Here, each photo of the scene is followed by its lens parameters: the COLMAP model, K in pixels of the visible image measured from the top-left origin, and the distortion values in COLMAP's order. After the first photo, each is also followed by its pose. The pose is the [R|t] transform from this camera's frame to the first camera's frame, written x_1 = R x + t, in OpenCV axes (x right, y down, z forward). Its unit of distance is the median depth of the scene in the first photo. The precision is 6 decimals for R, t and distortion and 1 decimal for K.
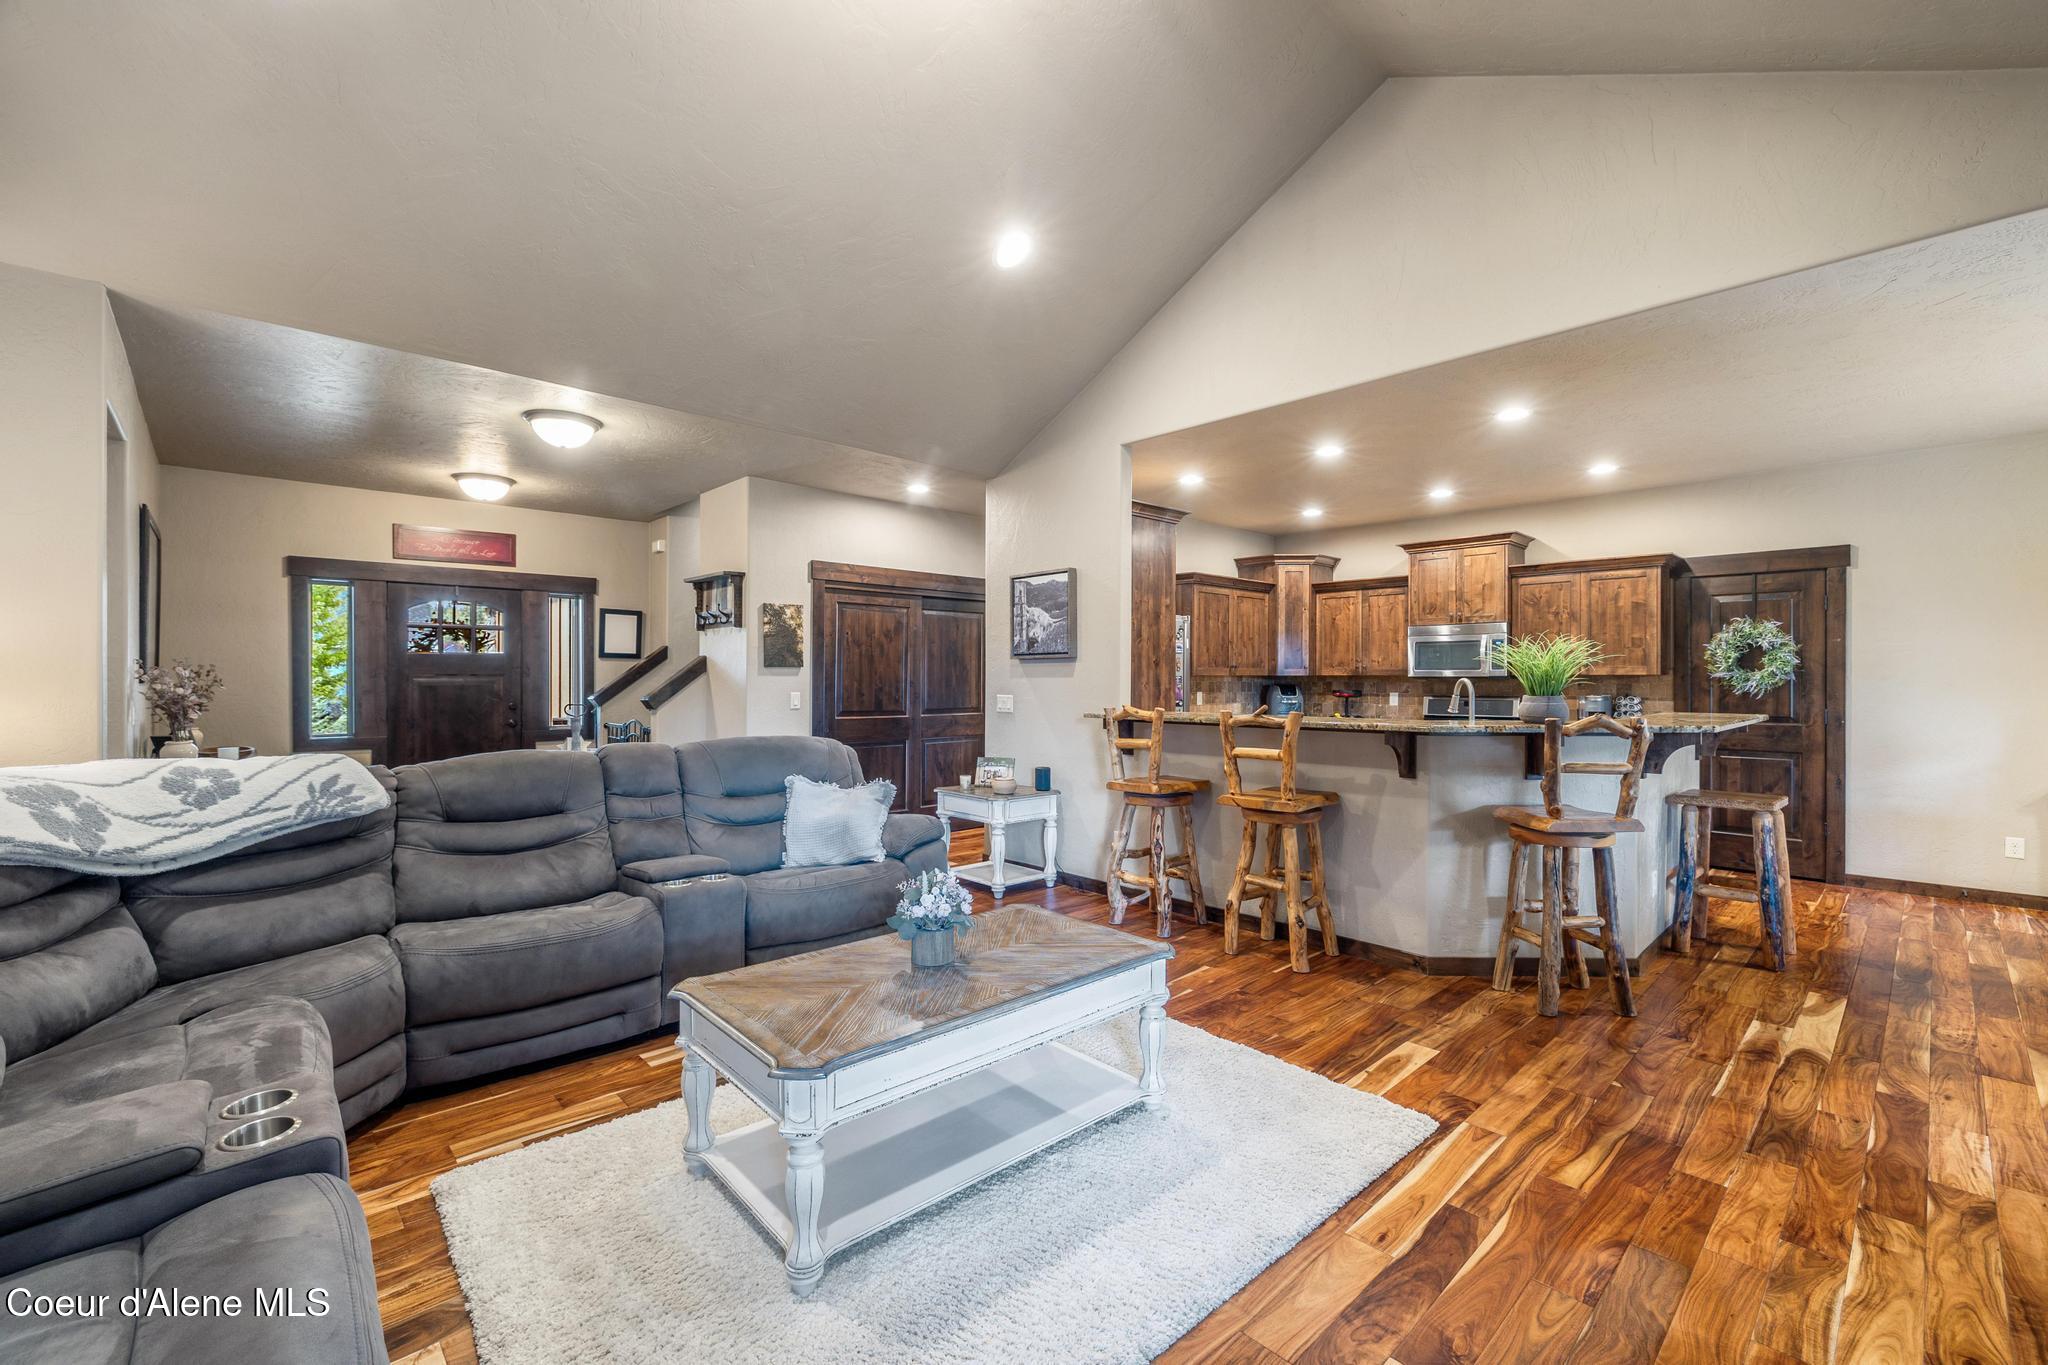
lens RADIAL K [[853.2, 0, 1030.7], [0, 853.2, 678.5], [0, 0, 1]] dist [-0.000956, -0.000126]
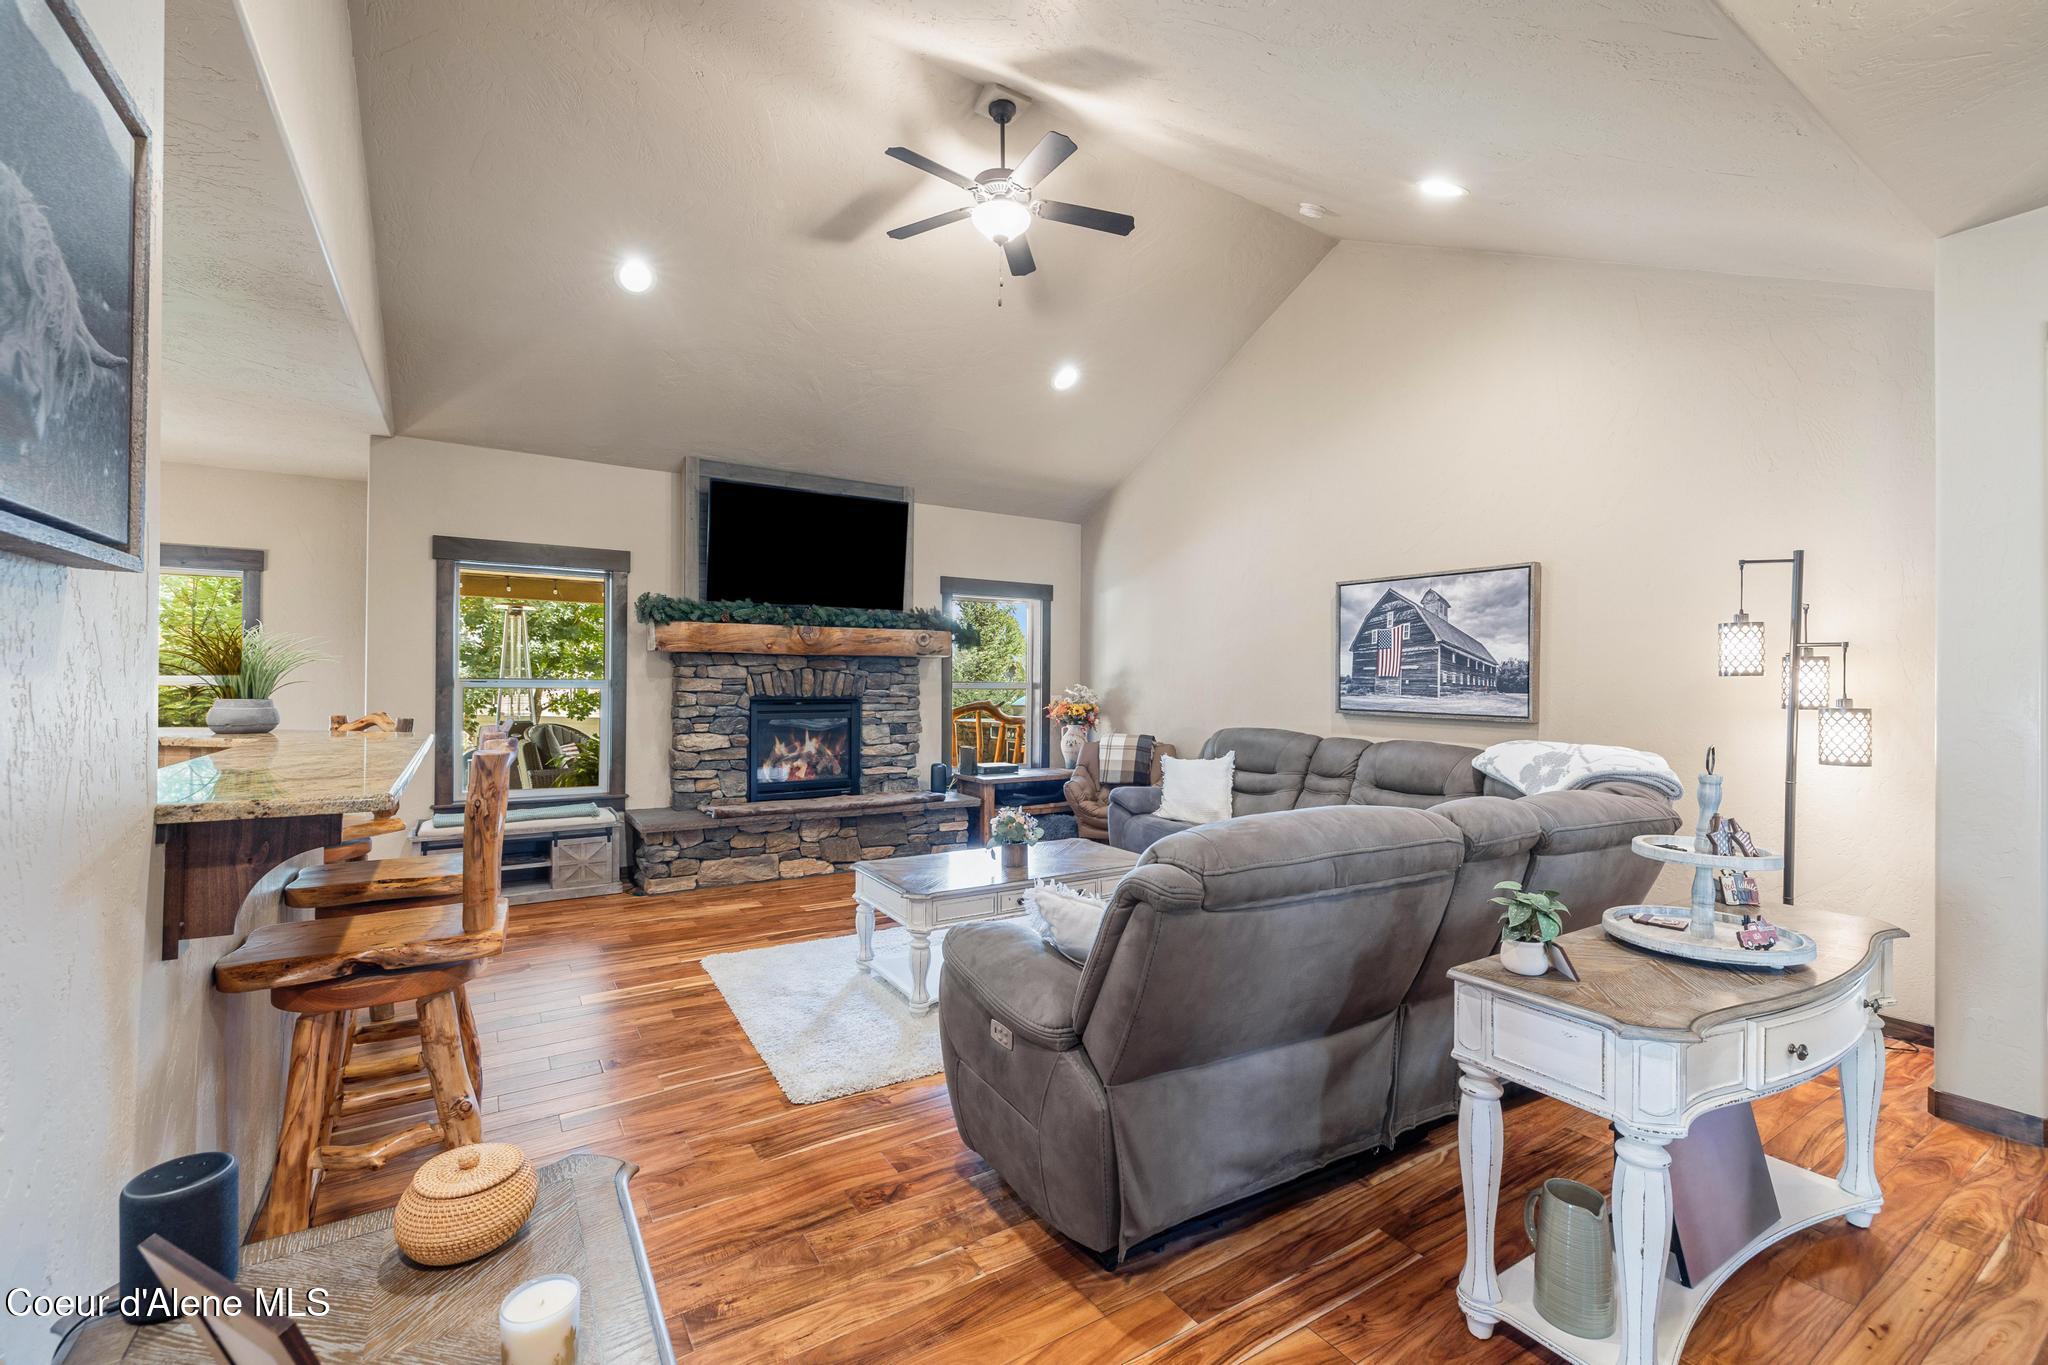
lens RADIAL K [[860.5, 0, 1035.1], [0, 860.5, 678.8], [0, 0, 1]] dist [-0.001639, 0.000259]
pose [[-0.984293, -0.006789, 0.176414, -0.195596], [-0.007748, 0.999959, -0.004750, -0.000549], [-0.176374, -0.006042, -0.984305, 1.160279]]
